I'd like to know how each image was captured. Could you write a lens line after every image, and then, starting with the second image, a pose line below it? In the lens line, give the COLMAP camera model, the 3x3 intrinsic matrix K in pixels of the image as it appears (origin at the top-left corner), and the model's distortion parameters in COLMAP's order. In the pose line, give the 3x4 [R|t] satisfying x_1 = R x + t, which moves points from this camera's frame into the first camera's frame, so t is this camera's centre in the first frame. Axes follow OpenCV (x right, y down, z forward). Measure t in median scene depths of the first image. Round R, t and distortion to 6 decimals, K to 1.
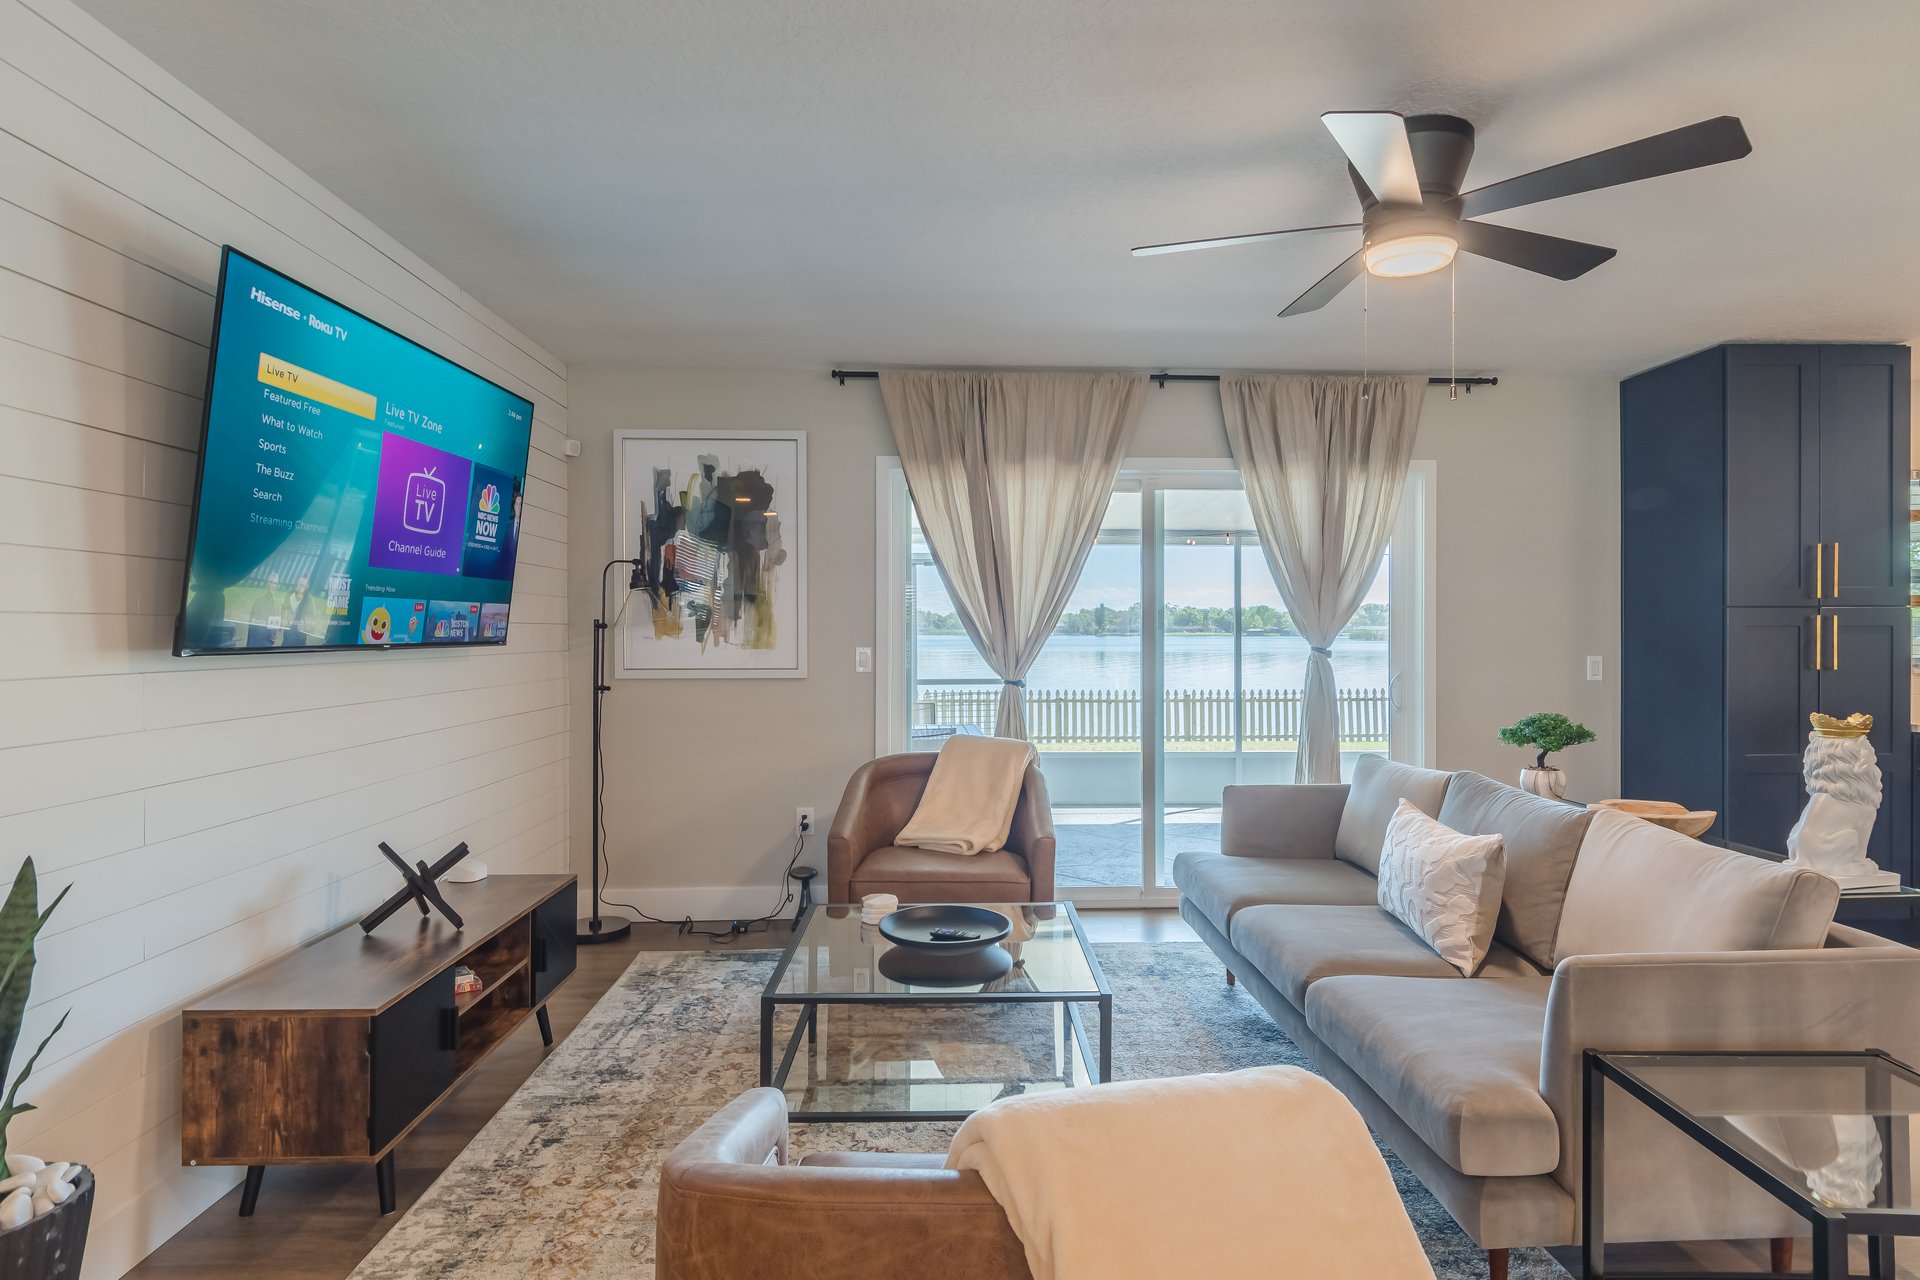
lens RADIAL K [[1013.9, 0, 960.0], [0, 1013.9, 640.0], [0, 0, 1]] dist [-0.000033, -0.000112]
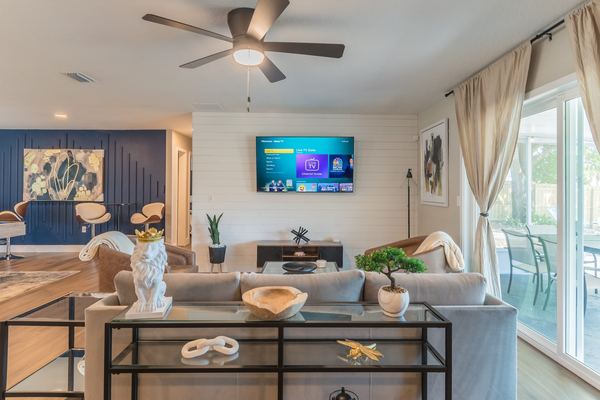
lens RADIAL K [[323.2, 0, 299.9], [0, 323.2, 189.9], [0, 0, 1]] dist [-0.002616, -0.000333]
pose [[-0.001599, -0.002060, -0.999997, 1.080212], [-0.015108, 0.999884, -0.002036, -0.000437], [0.999885, 0.015105, -0.001630, 0.876795]]
